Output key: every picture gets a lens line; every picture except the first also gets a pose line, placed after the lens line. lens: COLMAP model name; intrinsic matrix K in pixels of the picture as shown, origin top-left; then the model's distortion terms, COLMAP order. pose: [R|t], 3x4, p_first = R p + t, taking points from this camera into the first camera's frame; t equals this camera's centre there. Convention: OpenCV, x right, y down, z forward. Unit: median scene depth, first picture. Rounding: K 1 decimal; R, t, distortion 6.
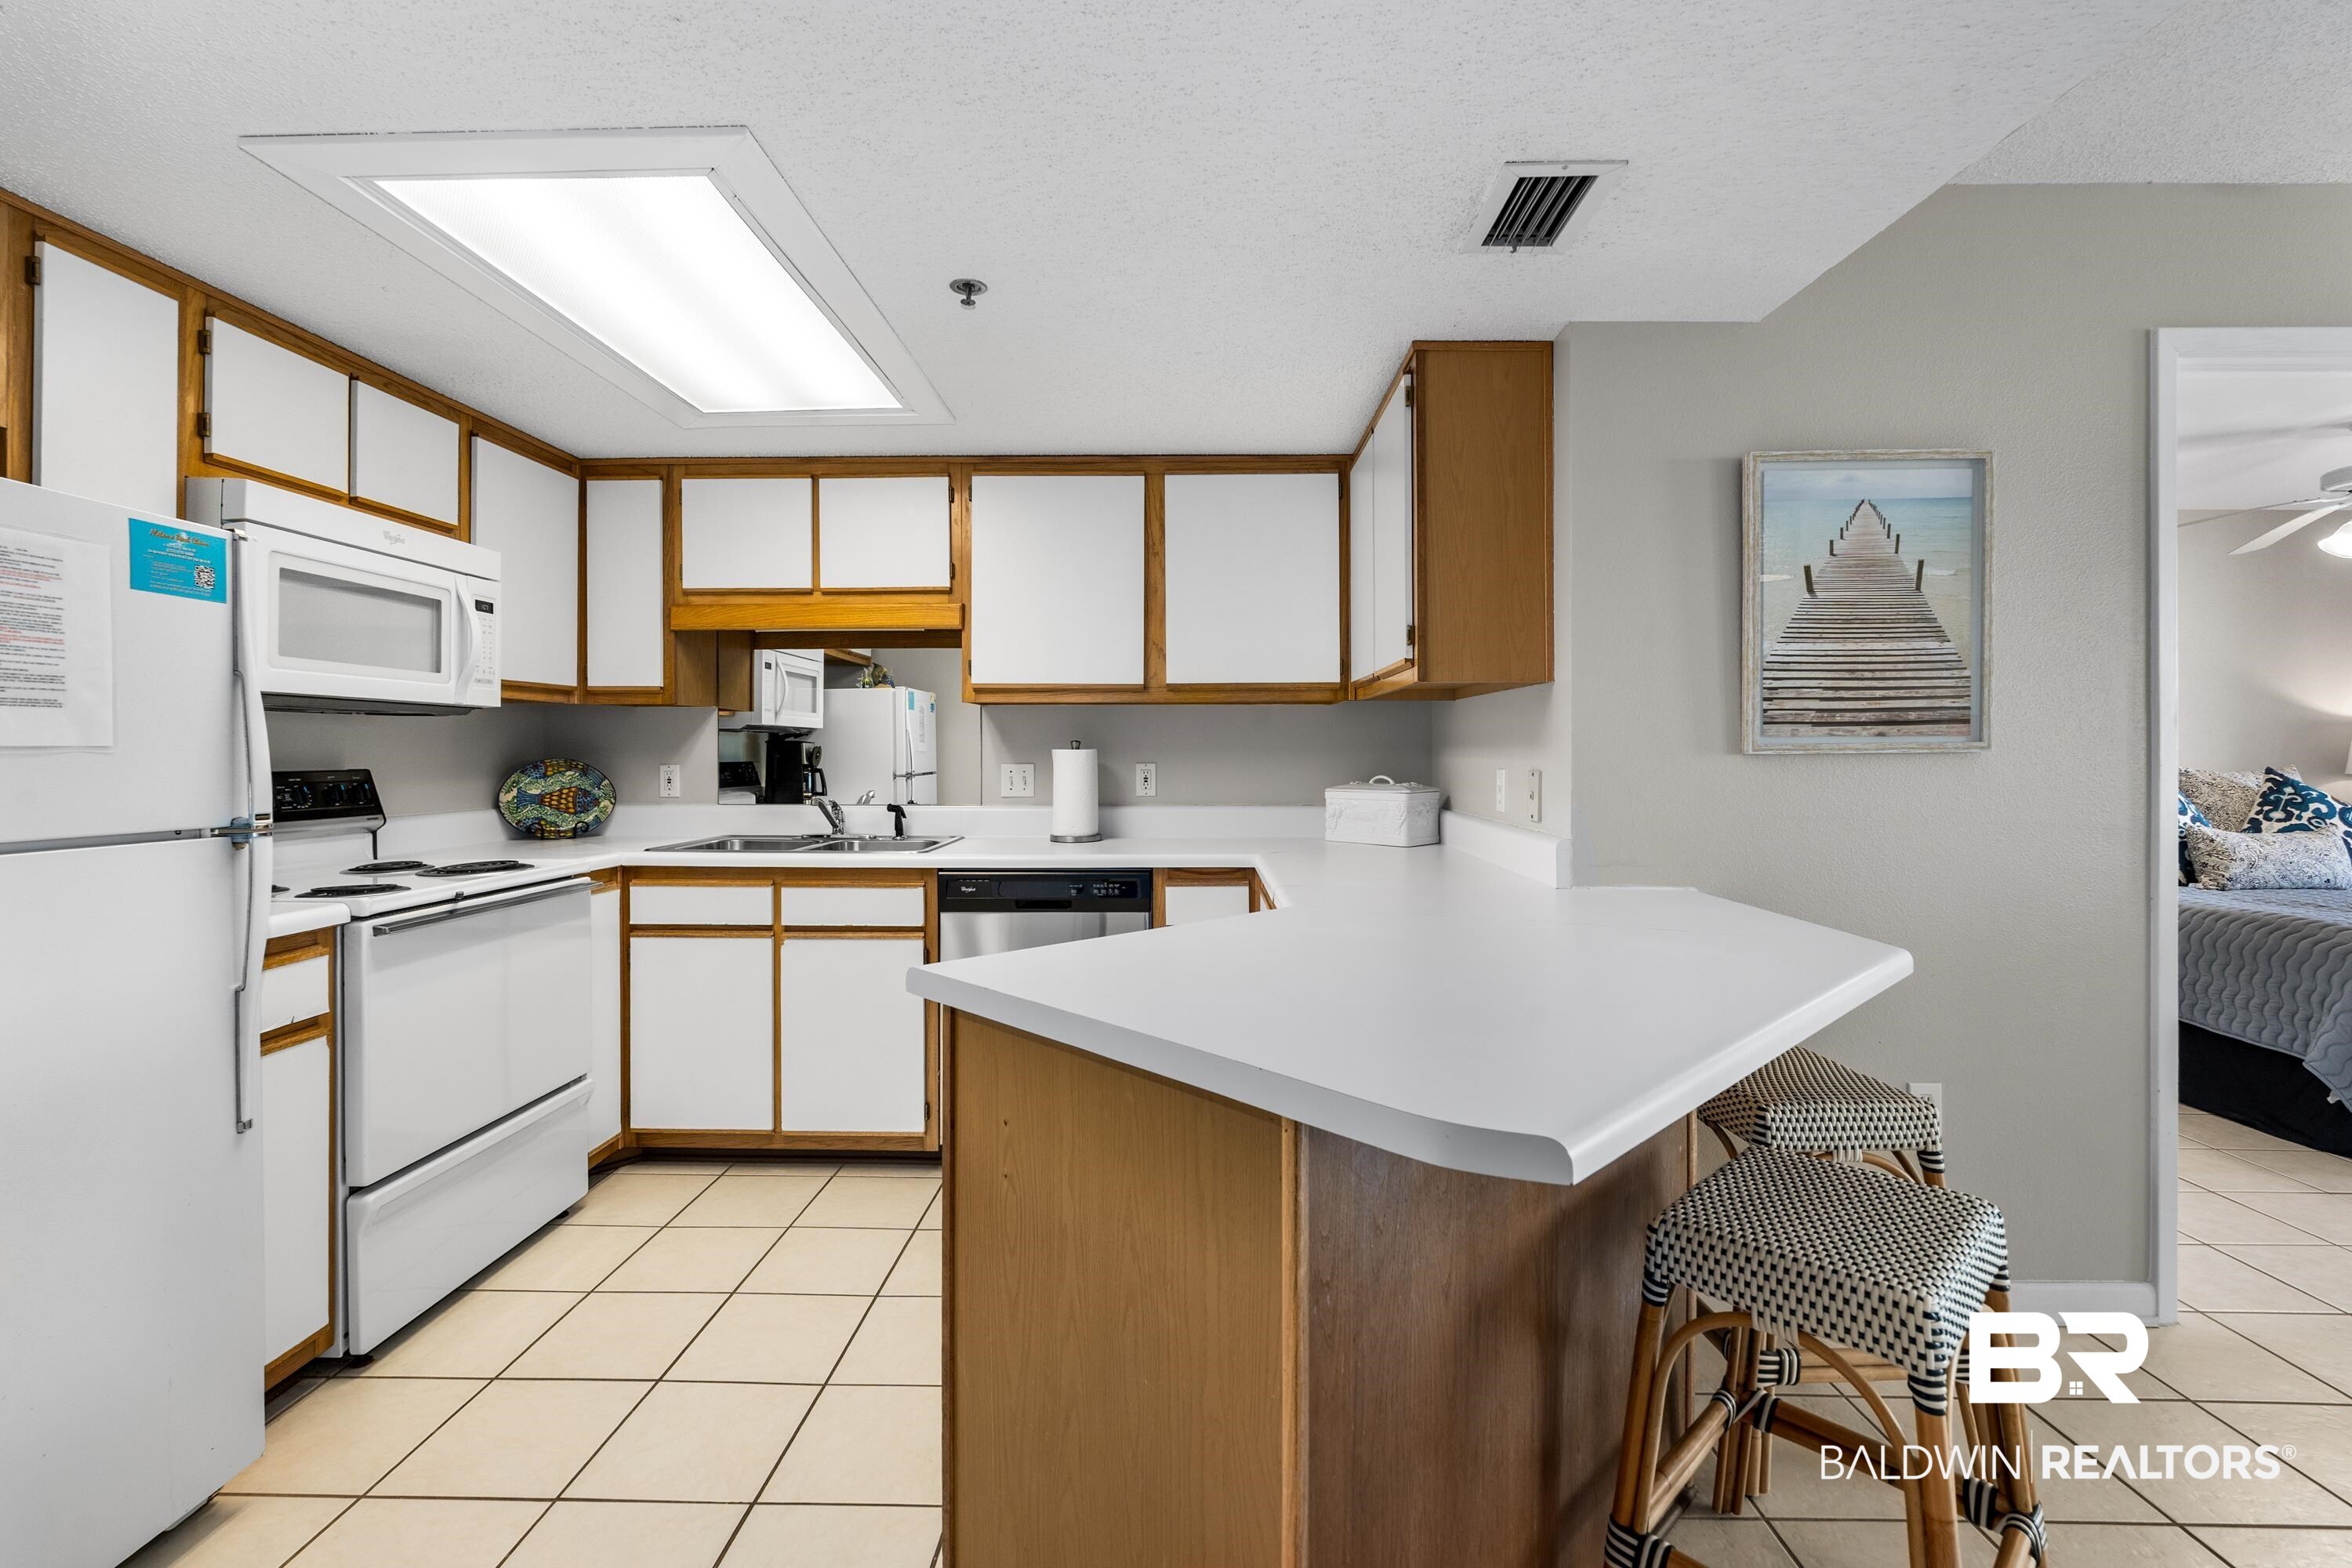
lens RADIAL K [[1052.2, 0, 1180.4], [0, 1052.2, 771.6], [0, 0, 1]] dist [-0.001289, 0.000267]
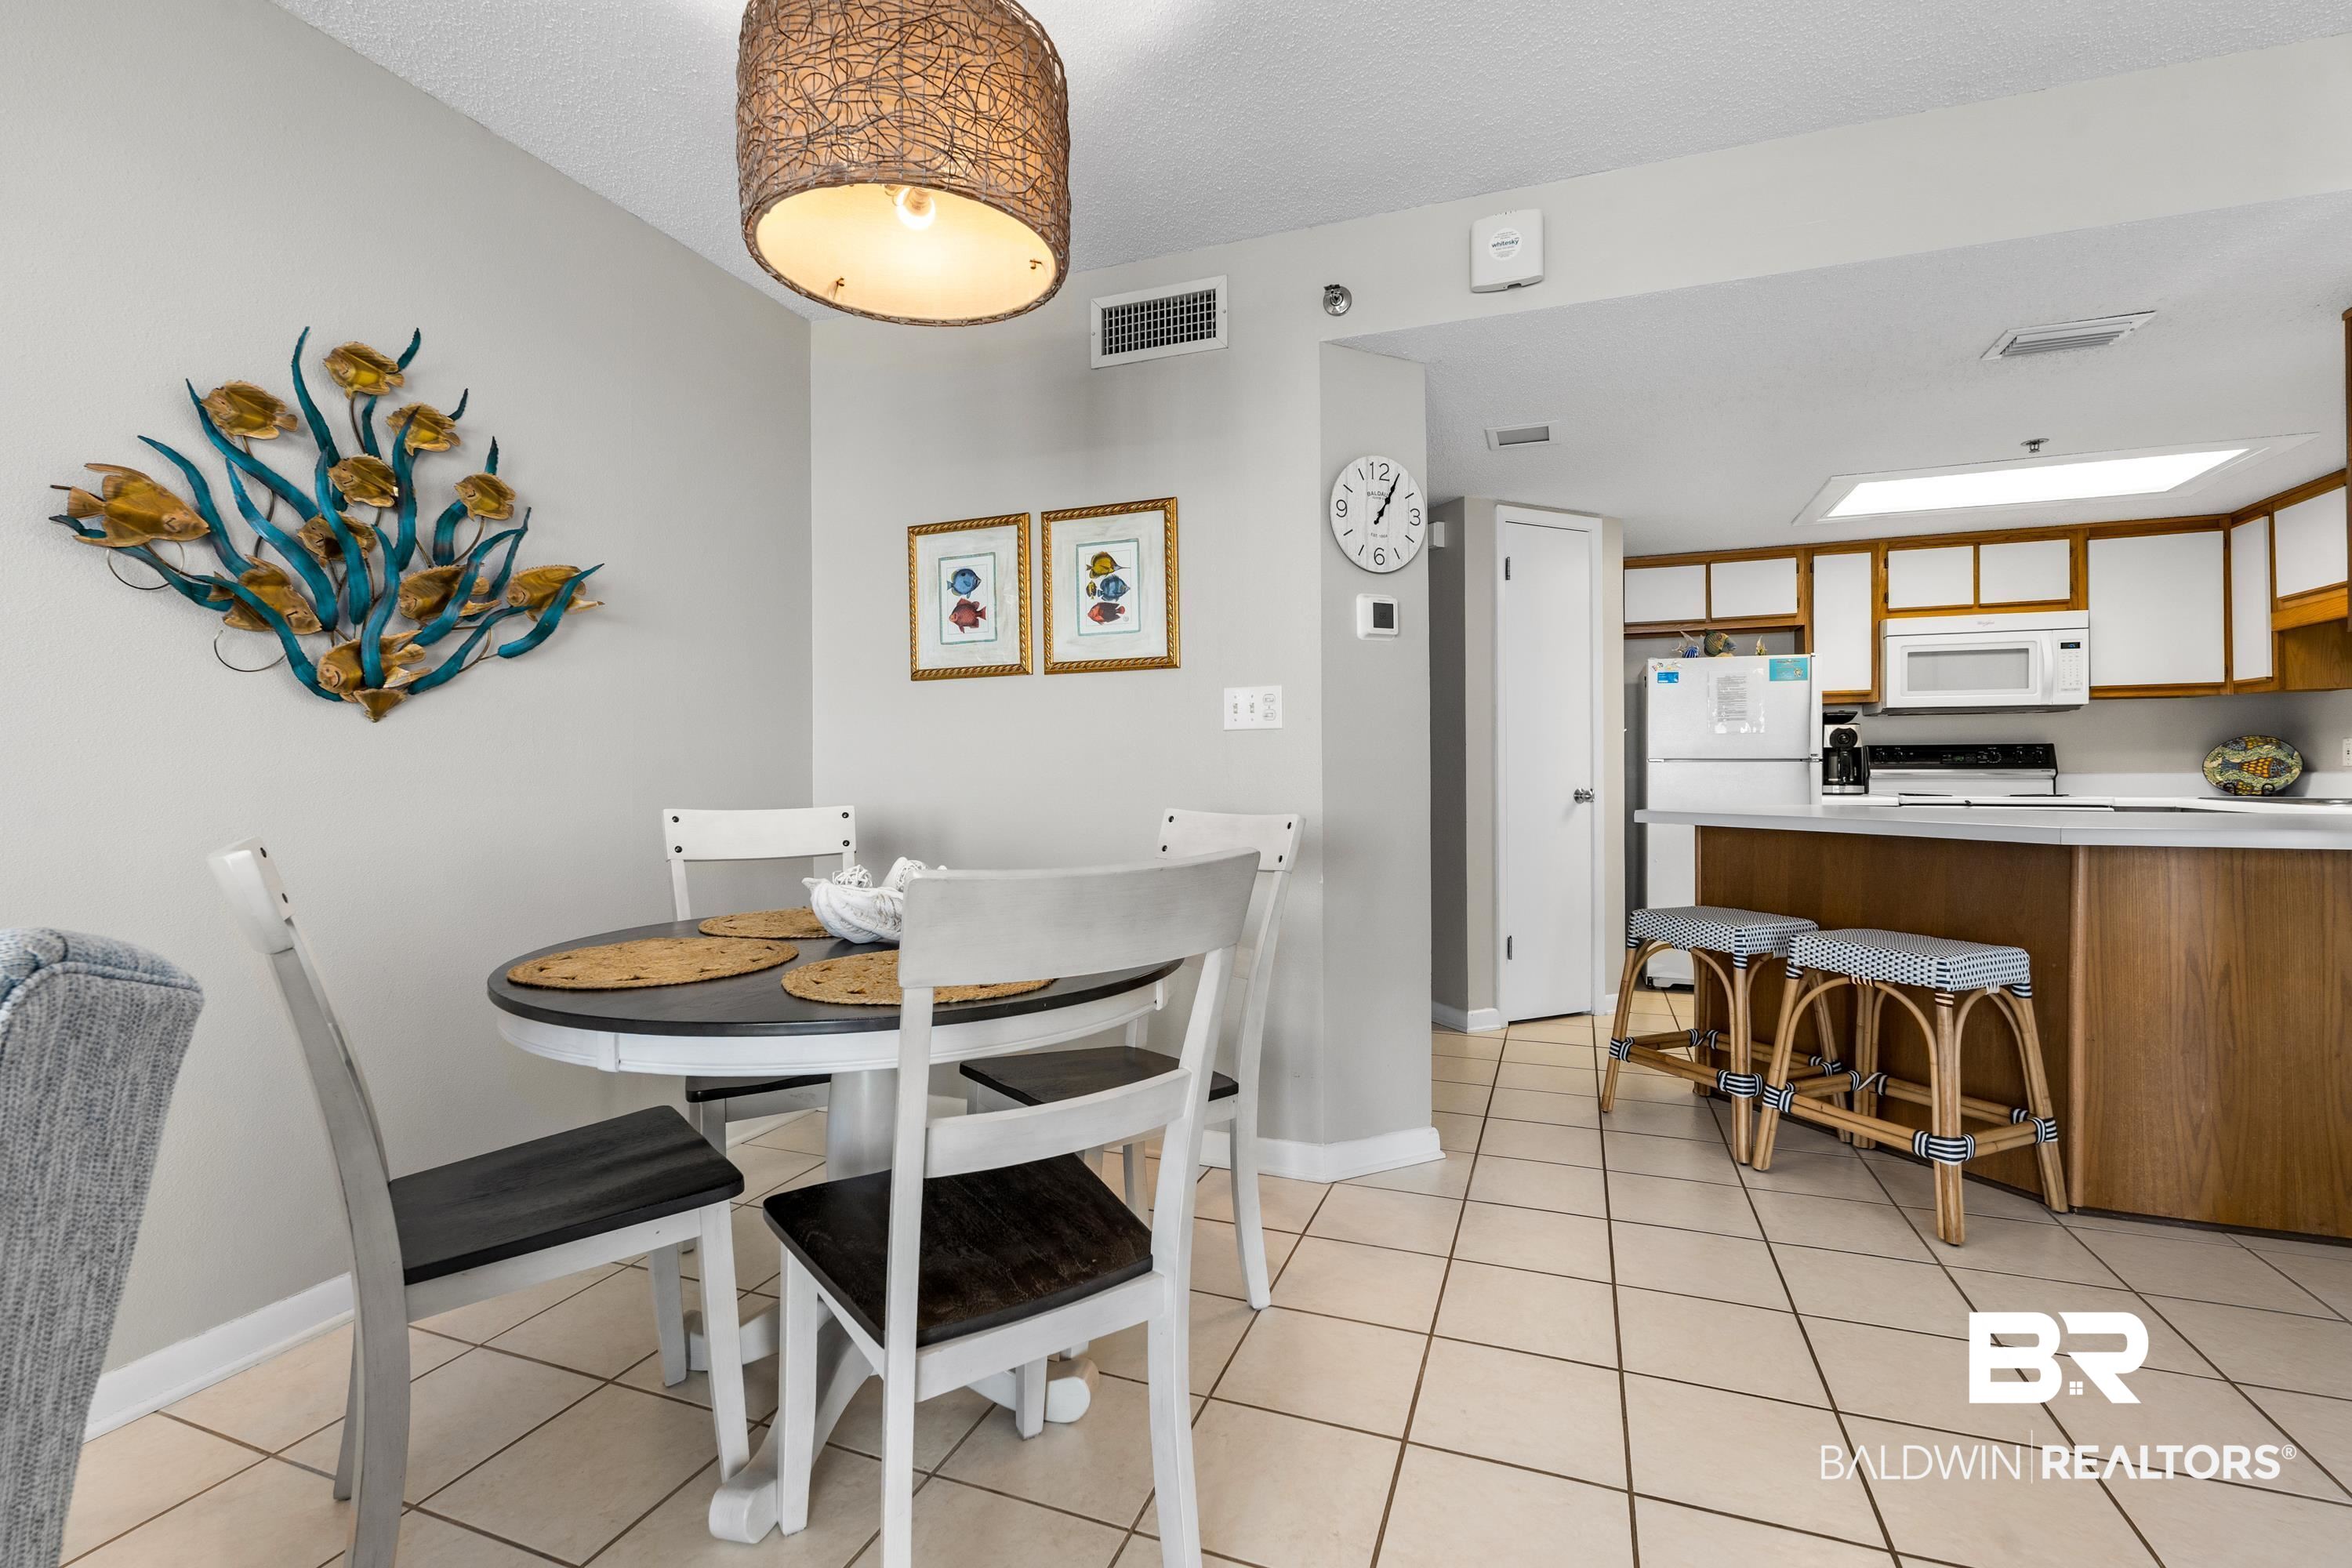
lens RADIAL K [[1052.2, 0, 1166.3], [0, 1052.2, 782.3], [0, 0, 1]] dist [-0.001289, 0.000267]
pose [[-0.359735, 0.016461, -0.932909, 1.189915], [-0.014211, 0.999632, 0.023118, 0.037164], [0.932946, 0.021574, -0.359369, 0.209919]]
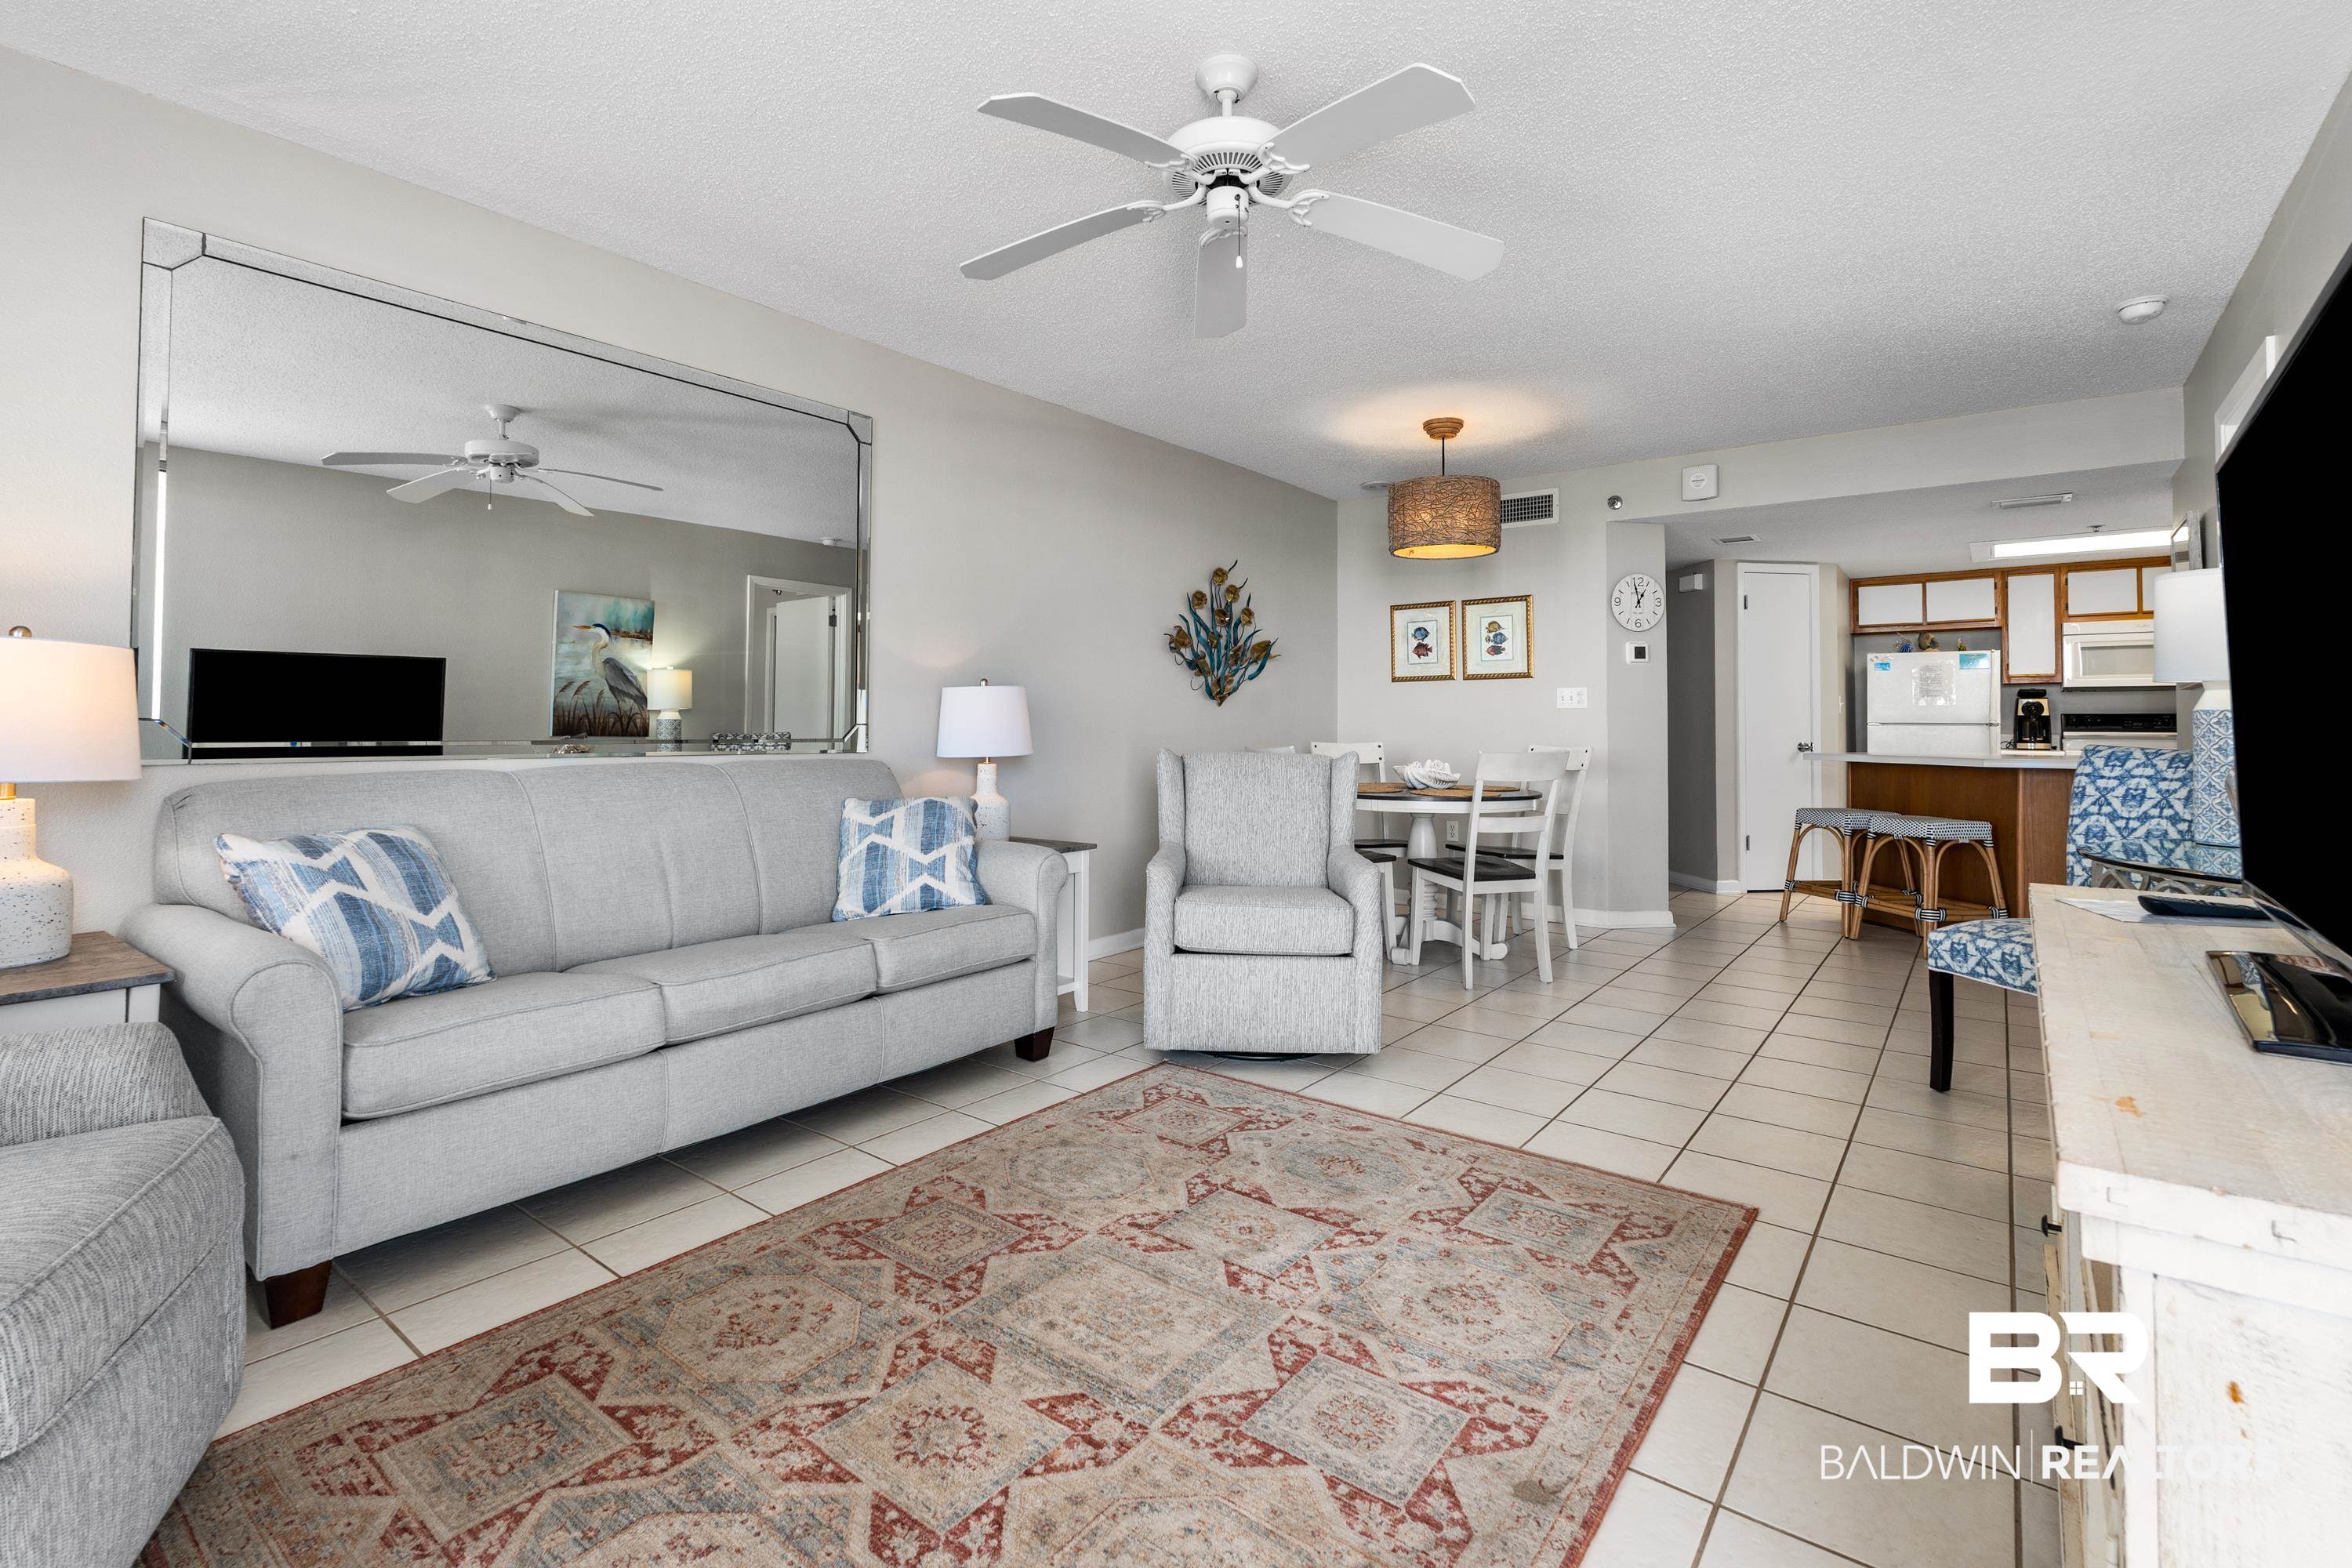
lens RADIAL K [[1052.2, 0, 1165.1], [0, 1052.2, 708.7], [0, 0, 1]] dist [-0.001289, 0.000267]
pose [[-0.614354, -0.011906, -0.788941, 2.159152], [-0.019234, 0.999815, -0.000111, 0.027624], [0.788796, 0.015106, -0.614469, 0.508150]]
